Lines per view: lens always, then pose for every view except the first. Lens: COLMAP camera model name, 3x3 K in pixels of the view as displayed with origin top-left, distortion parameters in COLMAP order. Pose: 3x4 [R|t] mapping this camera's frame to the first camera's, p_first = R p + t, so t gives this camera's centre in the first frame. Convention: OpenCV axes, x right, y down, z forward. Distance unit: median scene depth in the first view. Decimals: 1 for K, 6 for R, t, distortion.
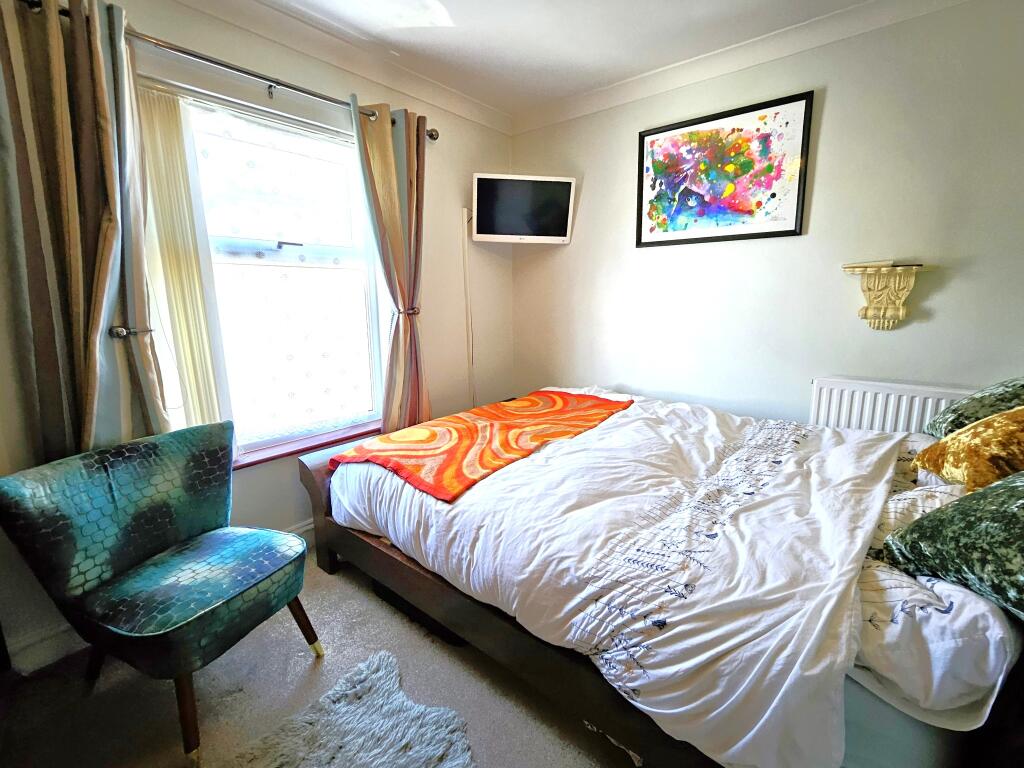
lens RADIAL K [[415.0, 0, 516.3], [0, 415.0, 381.0], [0, 0, 1]] dist [-0.021020, 0.000071]
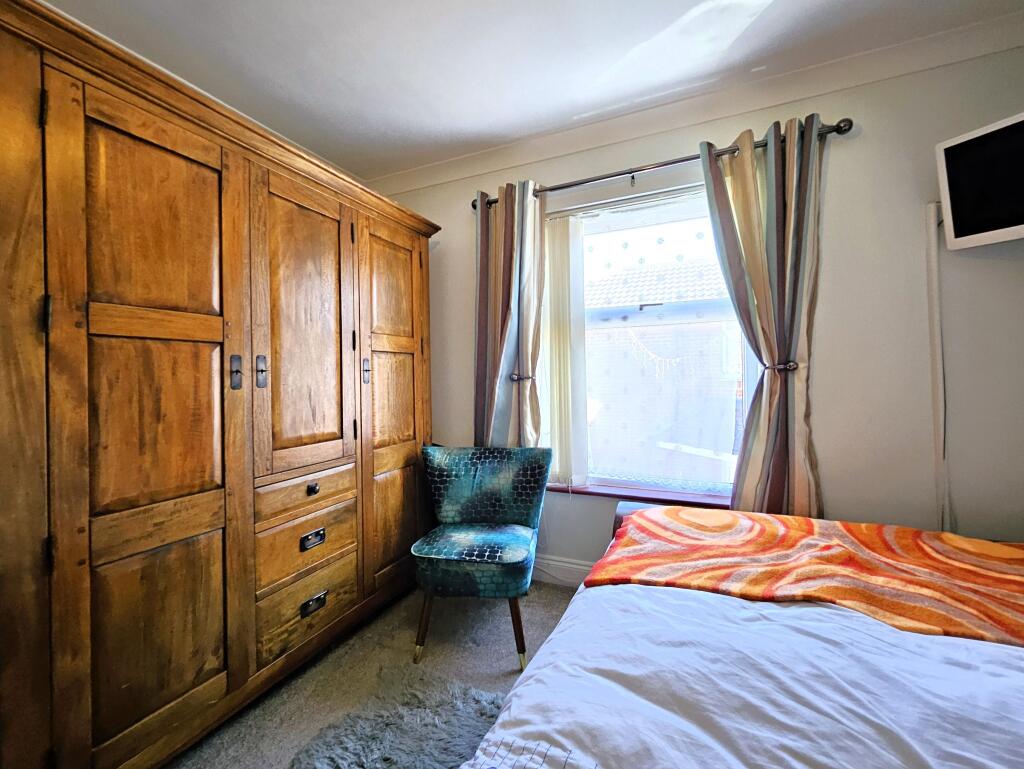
lens RADIAL K [[415.0, 0, 516.3], [0, 415.0, 381.5], [0, 0, 1]] dist [-0.021020, 0.000071]
pose [[0.281717, 0.017804, -0.959332, 0.457217], [-0.171583, 0.984646, -0.032113, -0.043176], [0.944031, 0.173652, 0.280446, 0.448958]]
